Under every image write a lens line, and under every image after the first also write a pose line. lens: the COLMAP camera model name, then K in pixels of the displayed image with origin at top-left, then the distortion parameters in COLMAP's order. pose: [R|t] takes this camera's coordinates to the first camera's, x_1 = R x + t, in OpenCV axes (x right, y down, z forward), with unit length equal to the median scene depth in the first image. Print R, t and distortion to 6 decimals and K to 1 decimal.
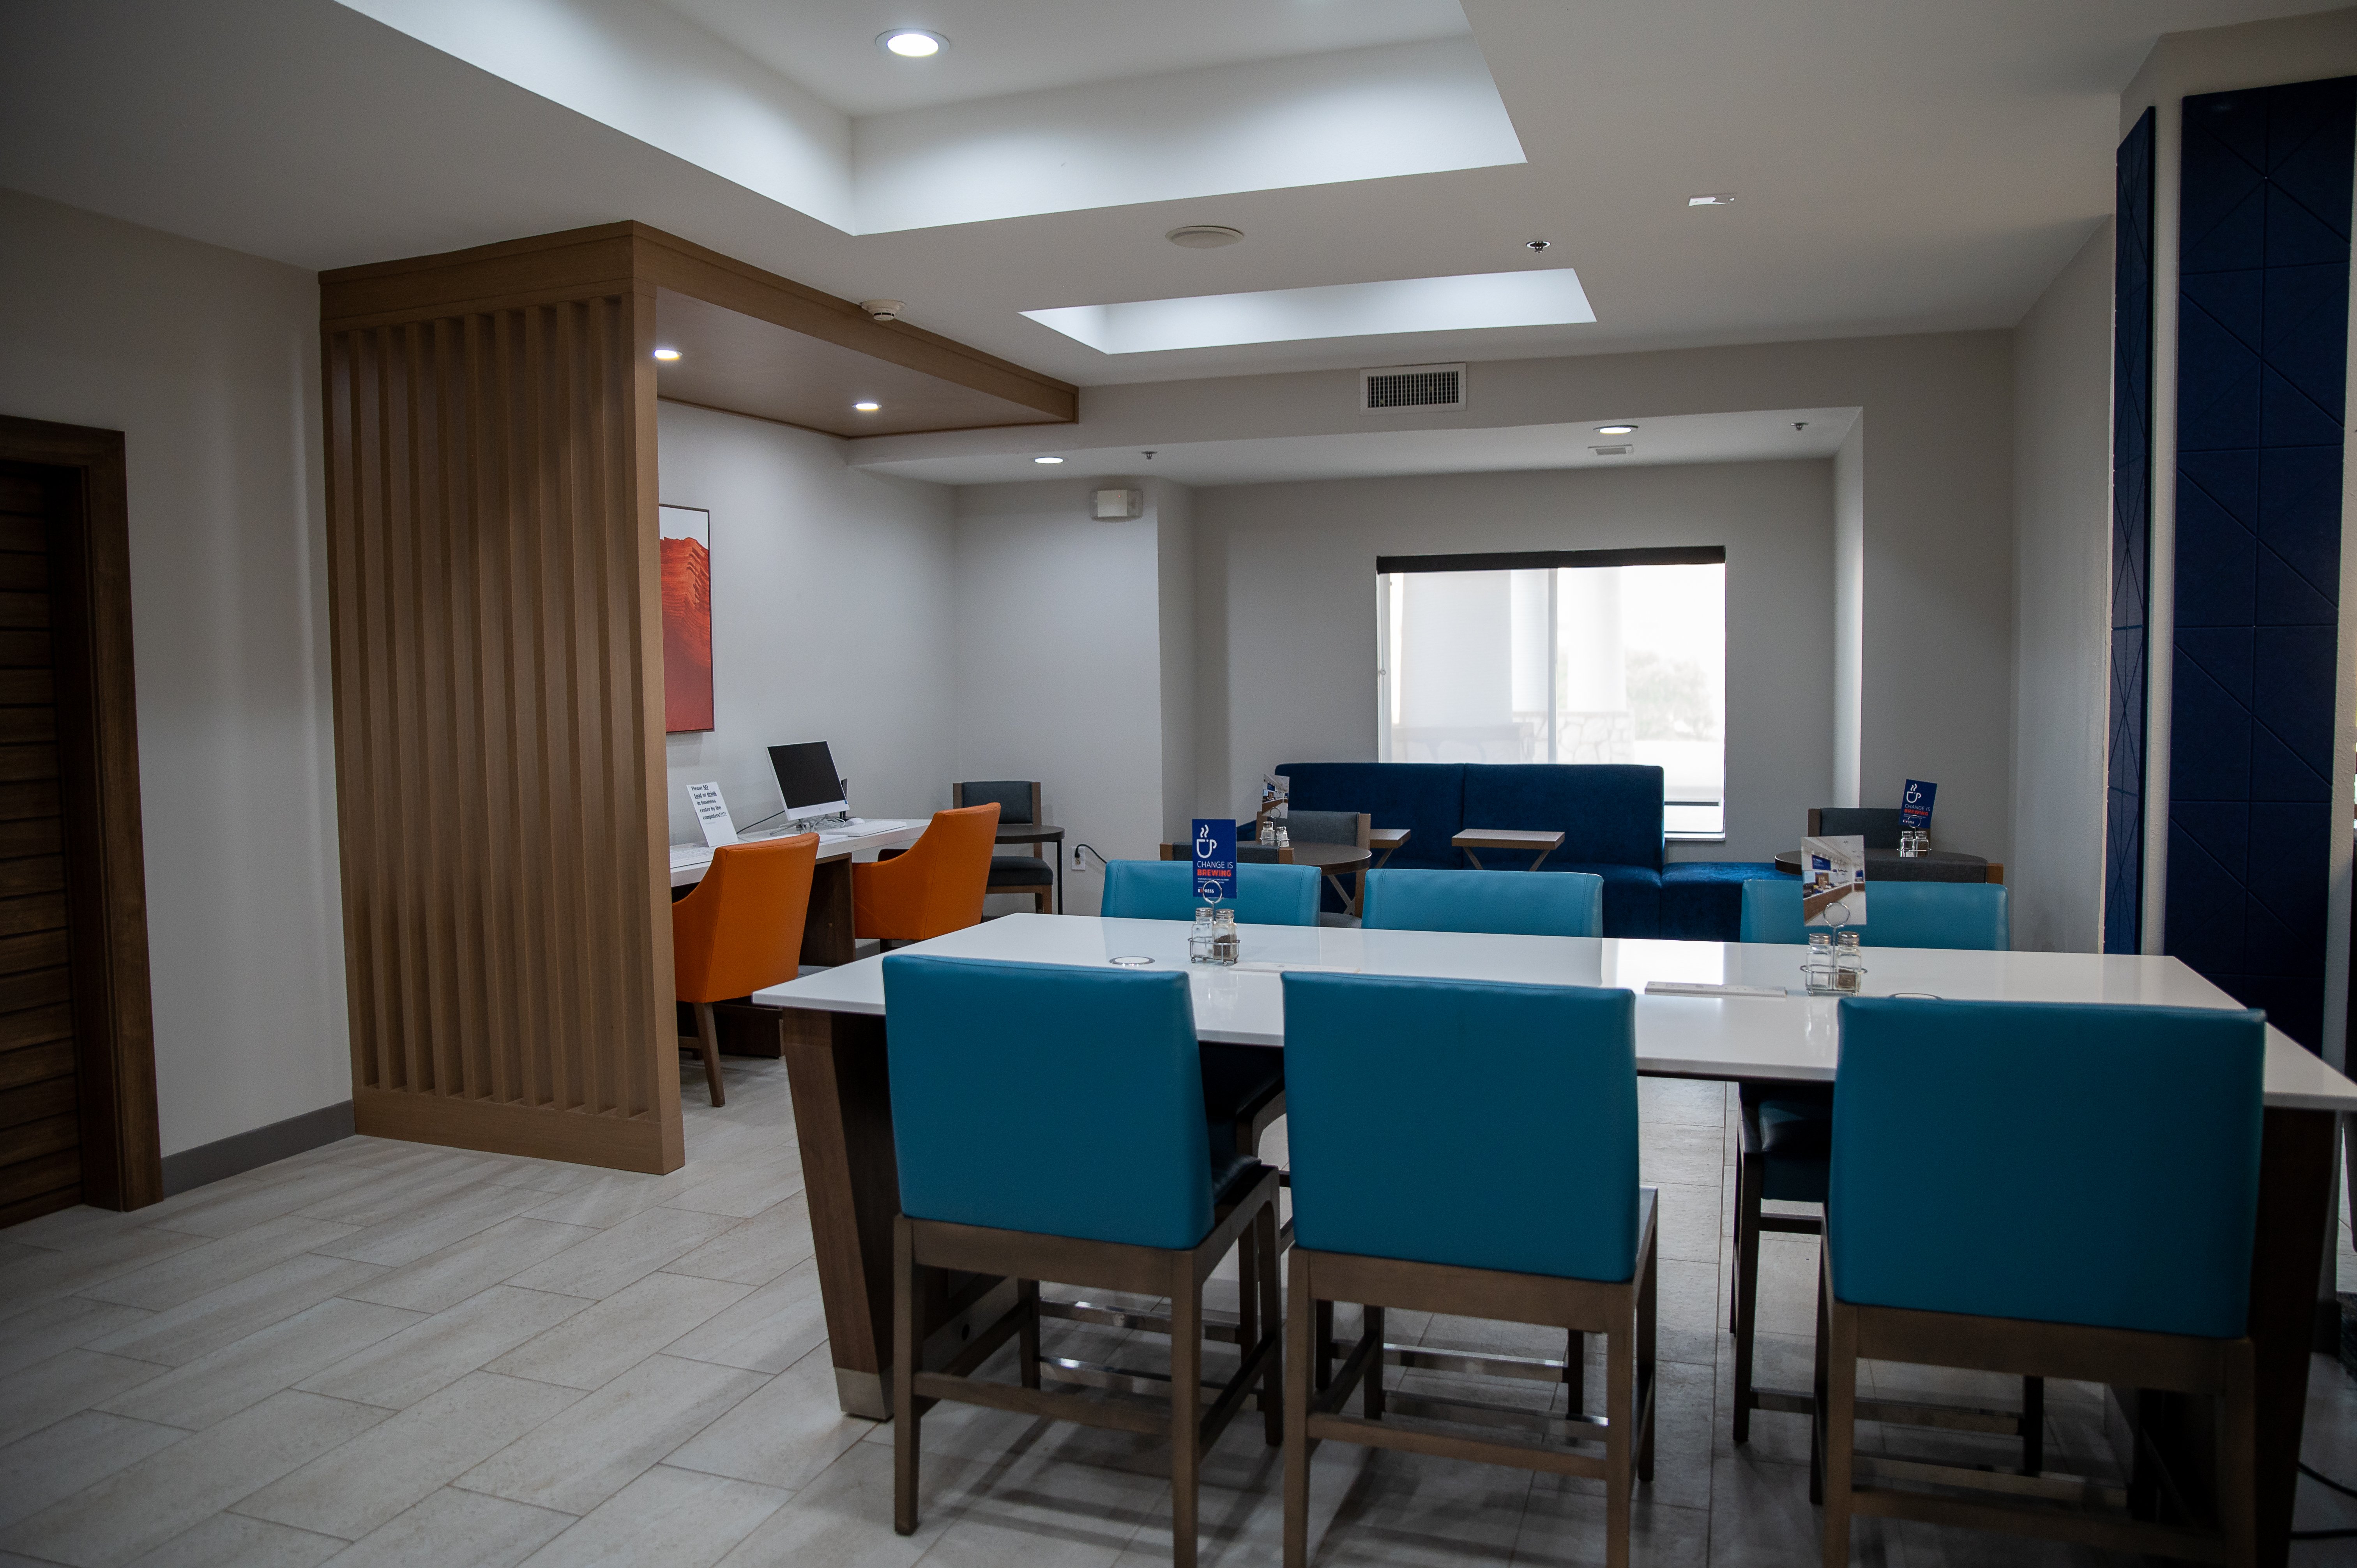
lens RADIAL K [[1641.4, 0, 1178.5], [0, 1641.4, 784.0], [0, 0, 1]] dist [-0.135521, 0.104576]
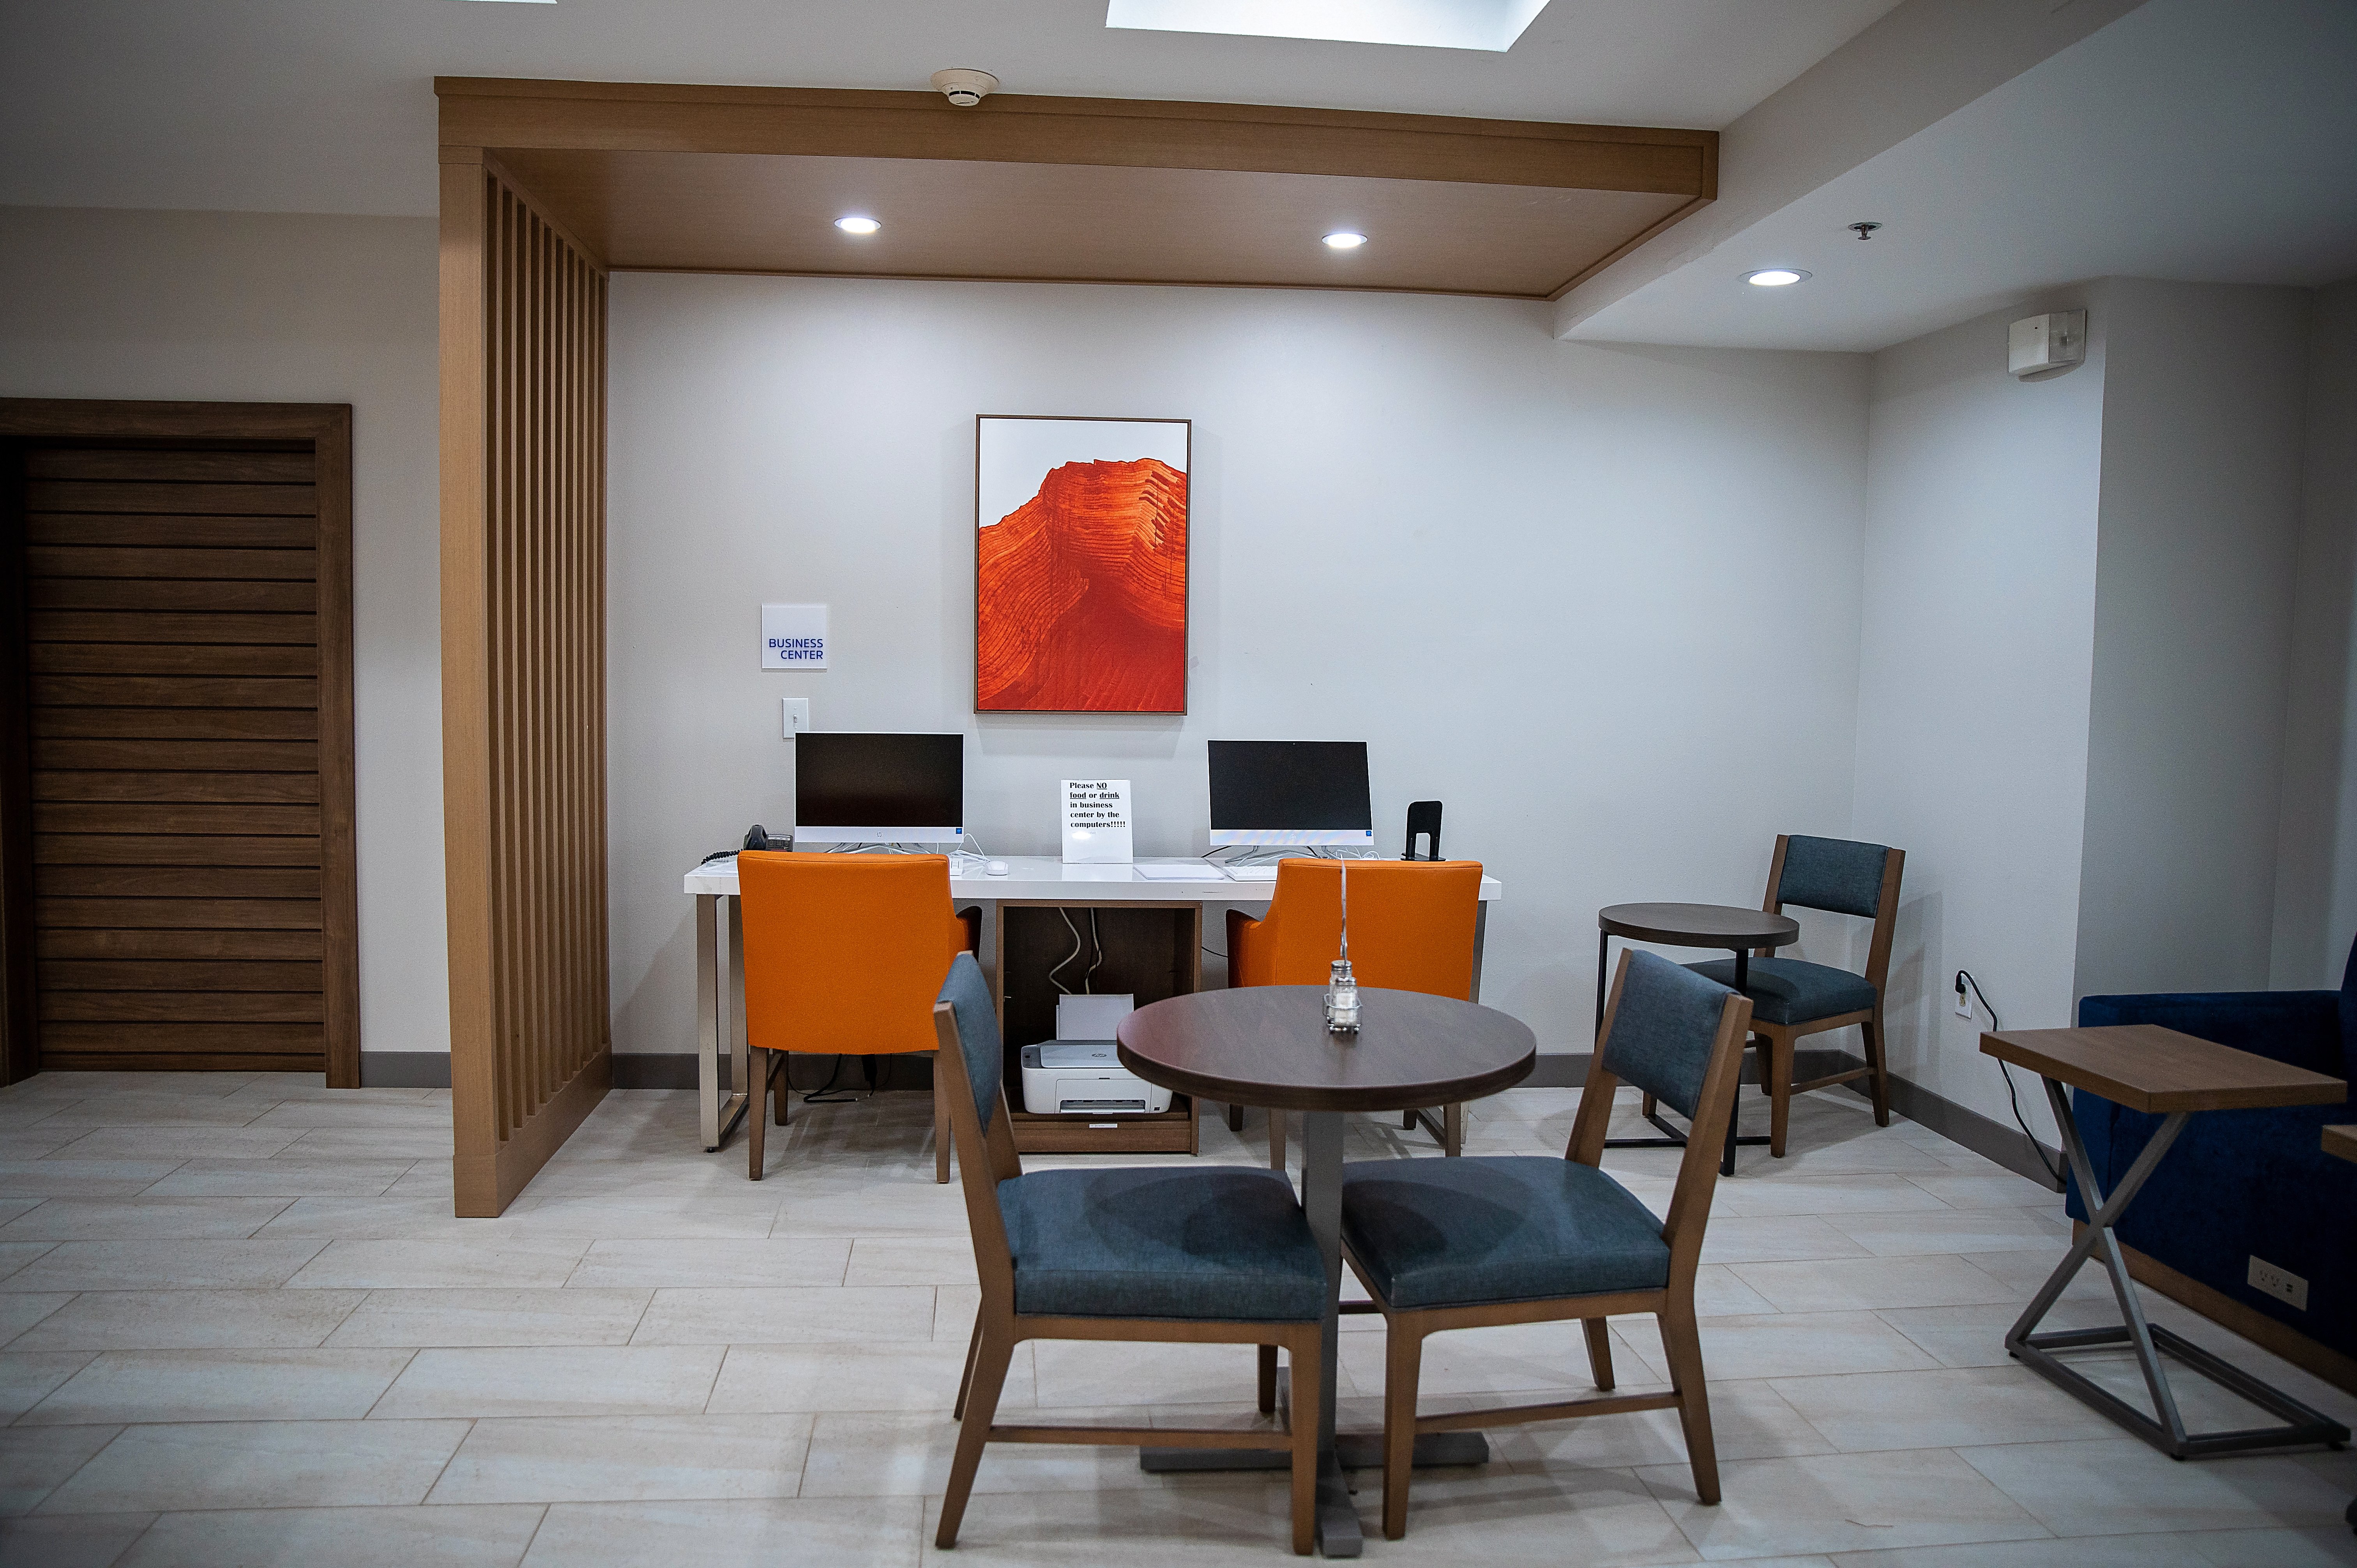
lens RADIAL K [[1641.4, 0, 1178.5], [0, 1641.4, 784.0], [0, 0, 1]] dist [-0.135521, 0.104576]
pose [[0.428352, 0.086389, -0.899473, 0.407422], [-0.086493, 0.994769, 0.054351, -0.043032], [0.899463, 0.054517, 0.433583, 0.689467]]
